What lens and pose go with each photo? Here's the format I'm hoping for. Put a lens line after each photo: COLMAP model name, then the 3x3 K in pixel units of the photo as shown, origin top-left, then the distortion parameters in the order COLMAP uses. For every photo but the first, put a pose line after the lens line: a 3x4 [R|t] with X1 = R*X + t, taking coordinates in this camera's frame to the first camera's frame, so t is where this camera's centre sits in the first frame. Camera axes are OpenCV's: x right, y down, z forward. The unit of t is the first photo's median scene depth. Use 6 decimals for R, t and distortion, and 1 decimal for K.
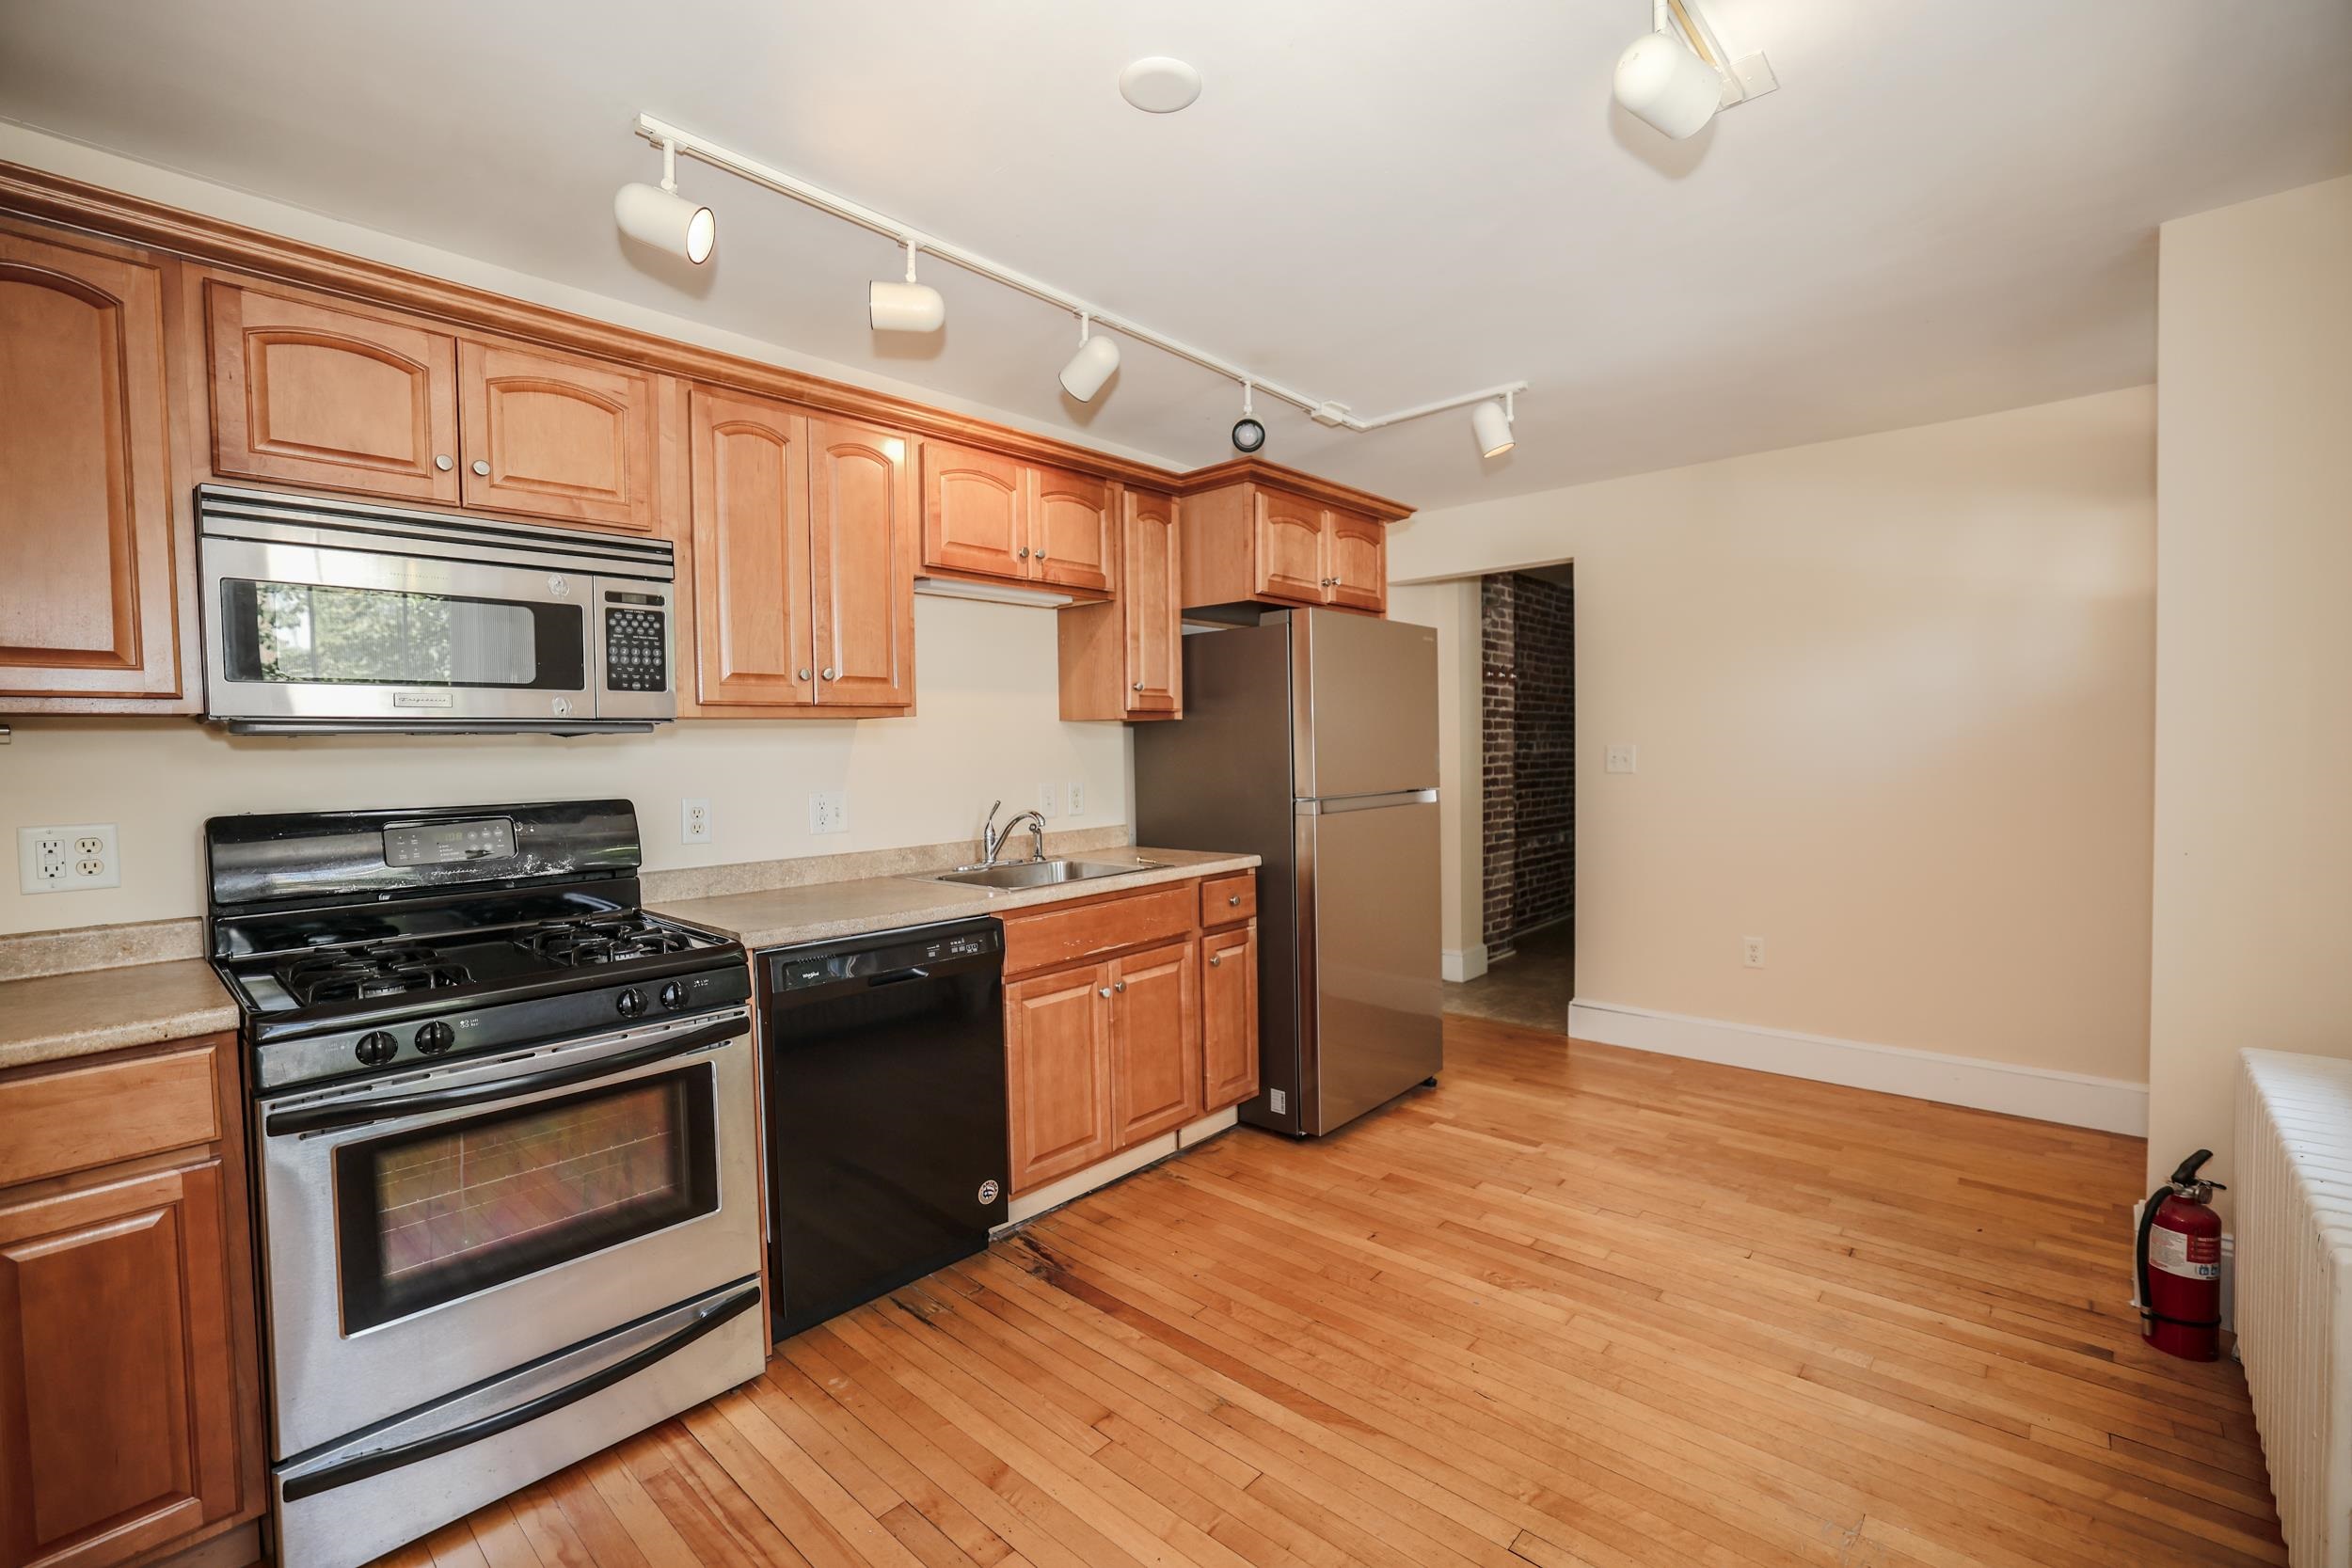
lens RADIAL K [[1024.8, 0, 1180.3], [0, 1024.8, 780.3], [0, 0, 1]] dist [-0.025067, 0.004641]
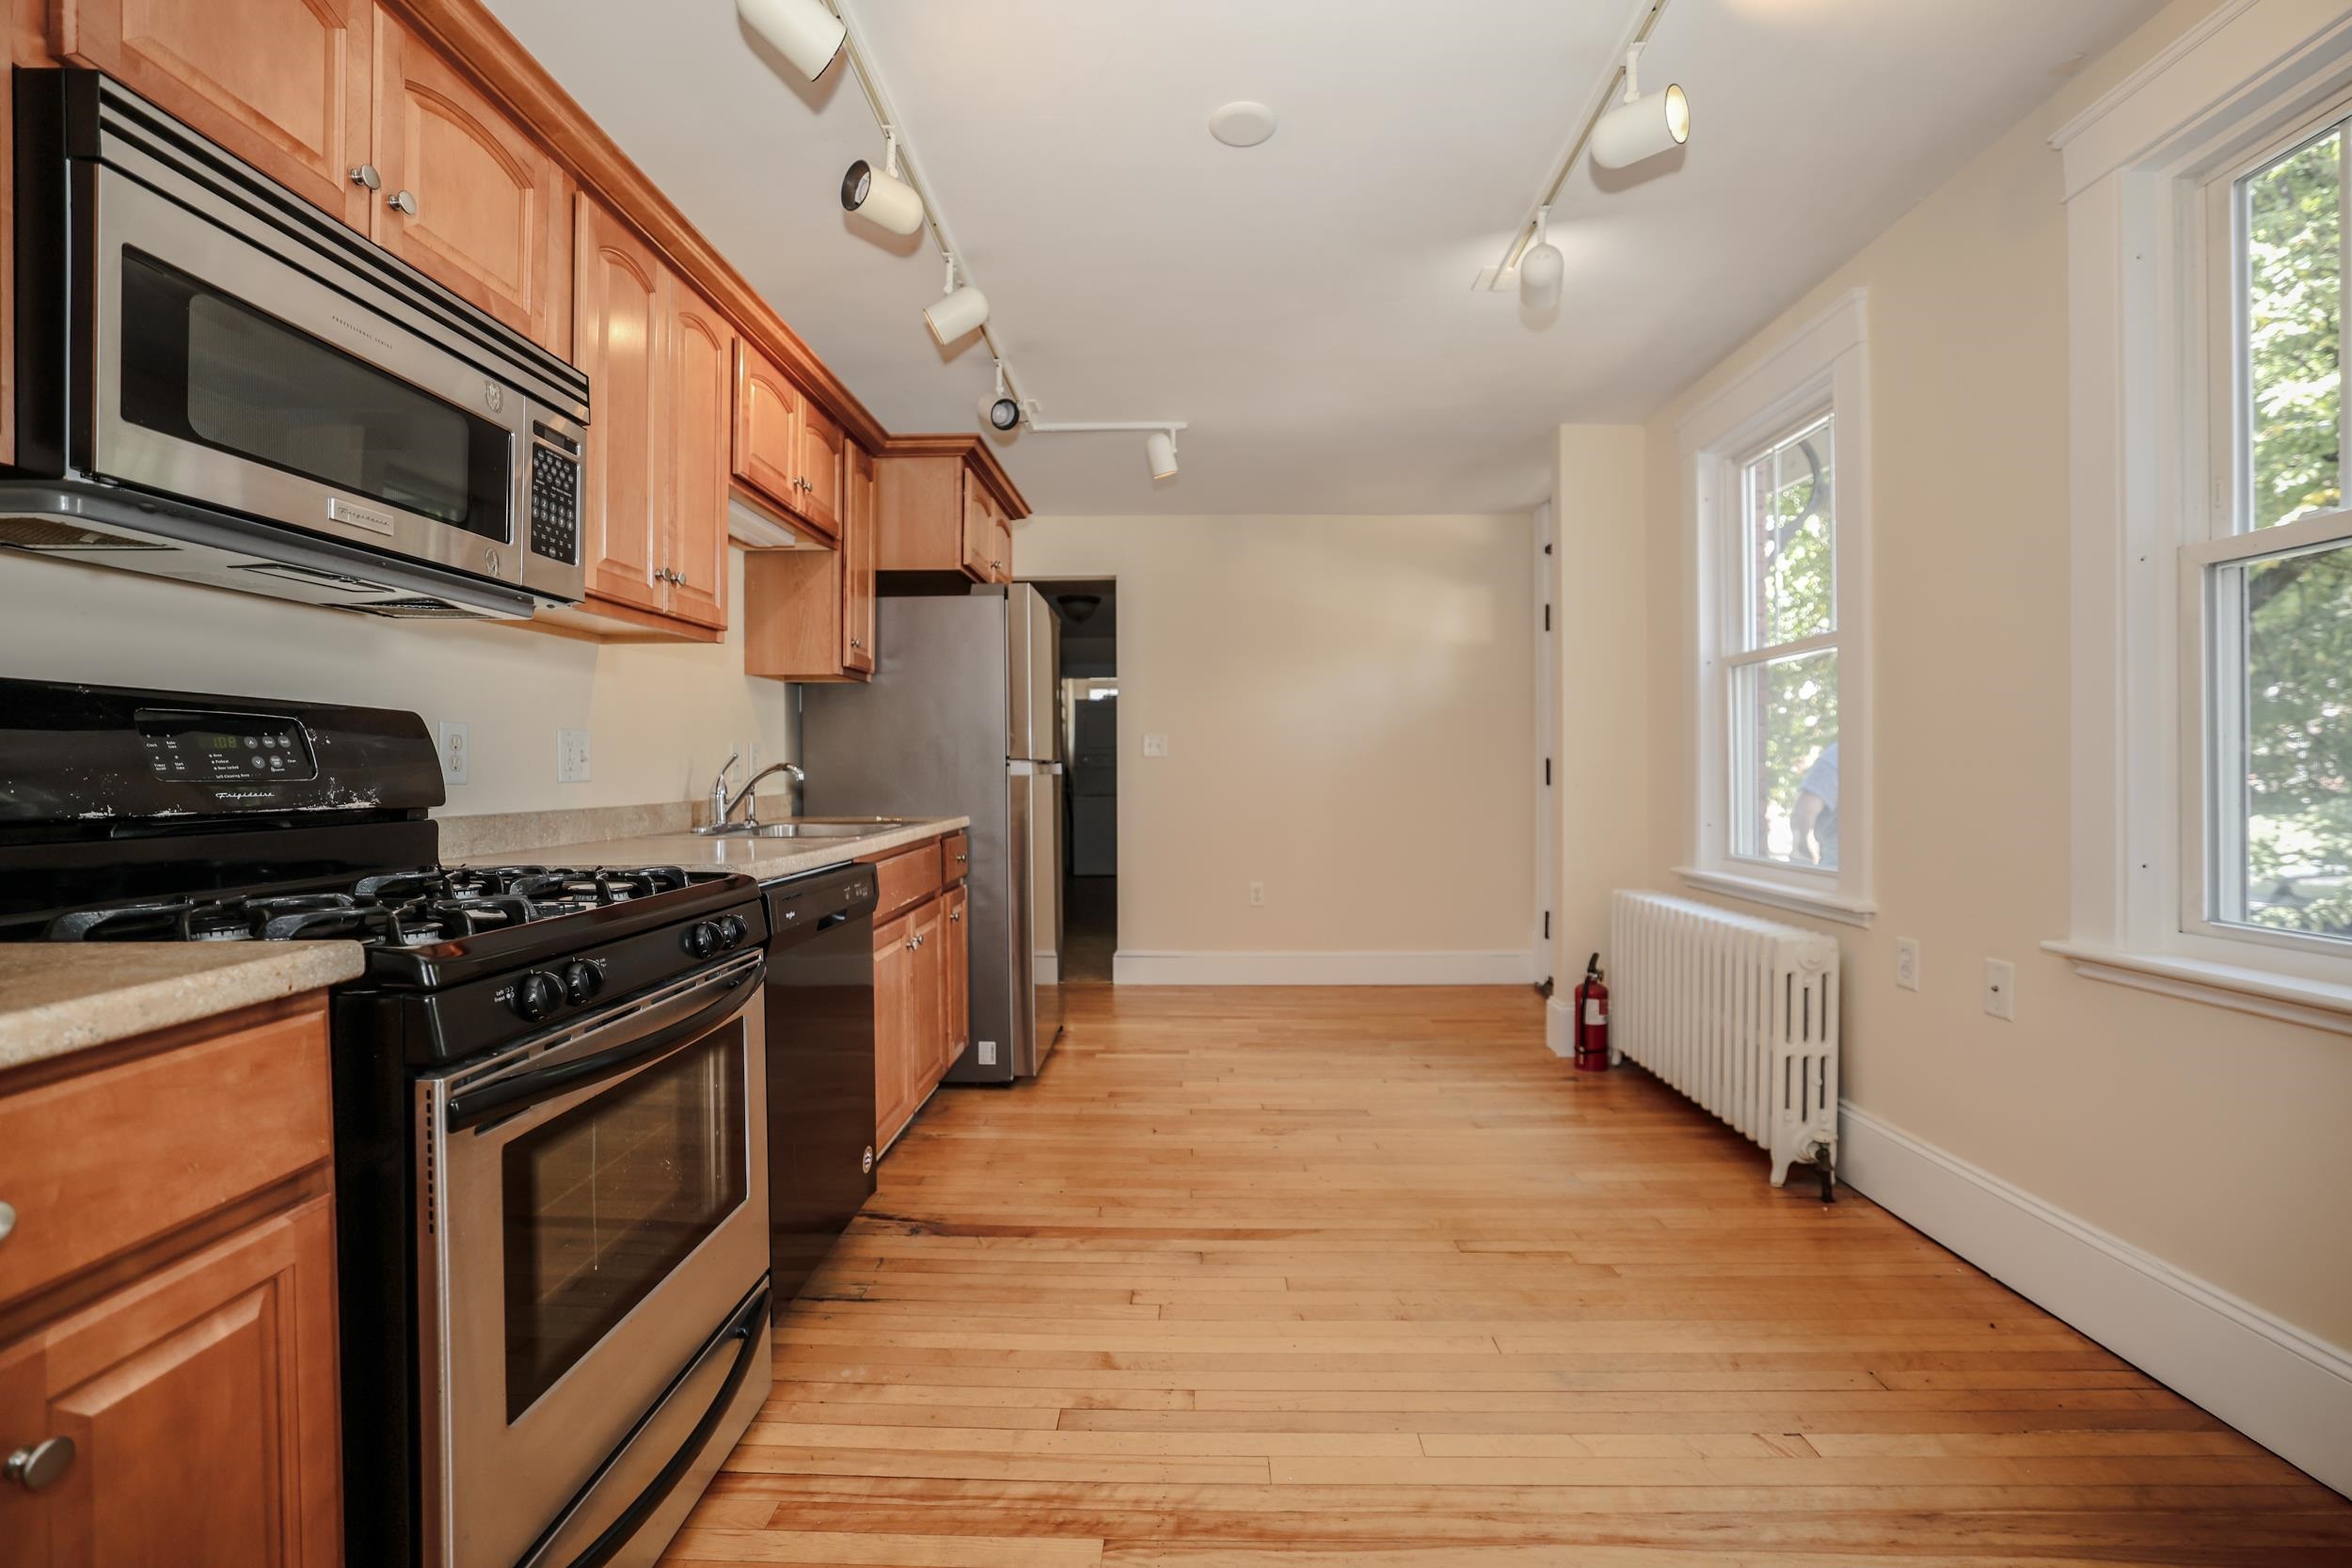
lens RADIAL K [[1024.8, 0, 1175.8], [0, 1024.8, 776.1], [0, 0, 1]] dist [-0.025067, 0.004641]
pose [[0.753130, 0.010337, 0.657790, -0.666959], [0.013719, 0.999412, -0.031413, 0.102279], [-0.657728, 0.032682, 0.752546, 0.128263]]
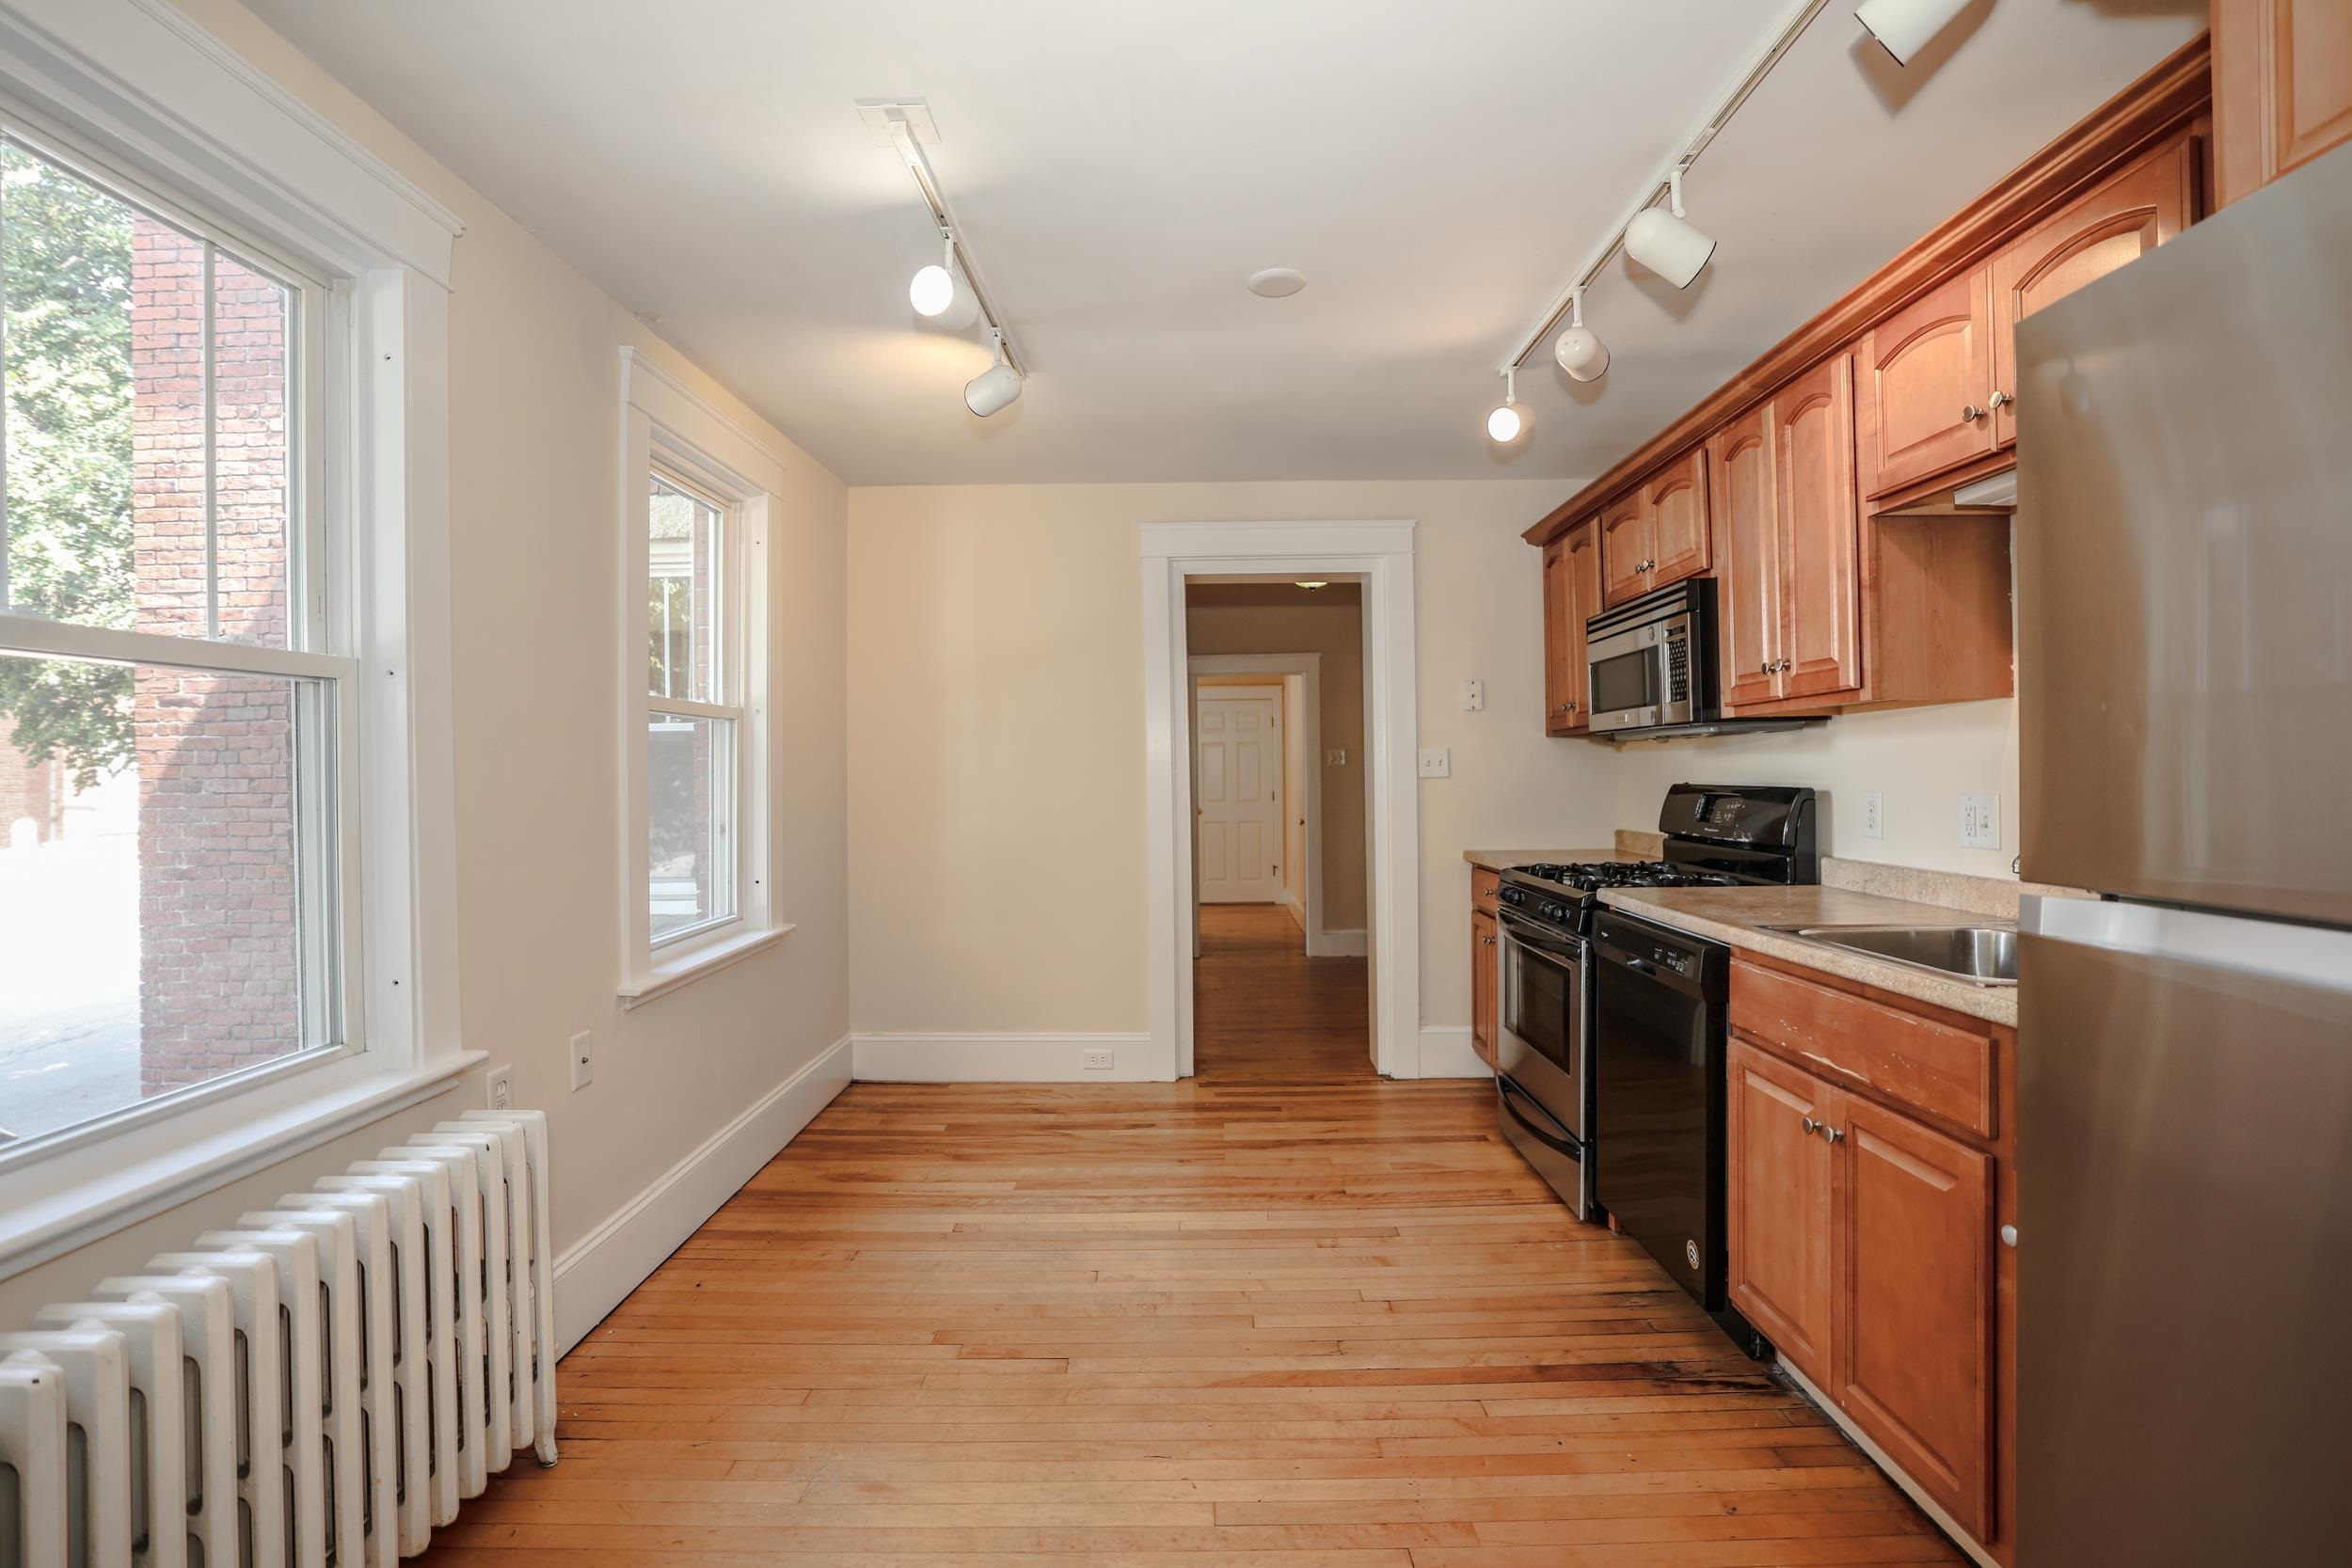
lens RADIAL K [[1024.8, 0, 1181.7], [0, 1024.8, 782.1], [0, 0, 1]] dist [-0.025067, 0.004641]
pose [[-0.742178, 0.032291, -0.669425, 0.794949], [0.000679, 0.998874, 0.047430, -0.045467], [0.670203, 0.034747, -0.741364, 1.514383]]
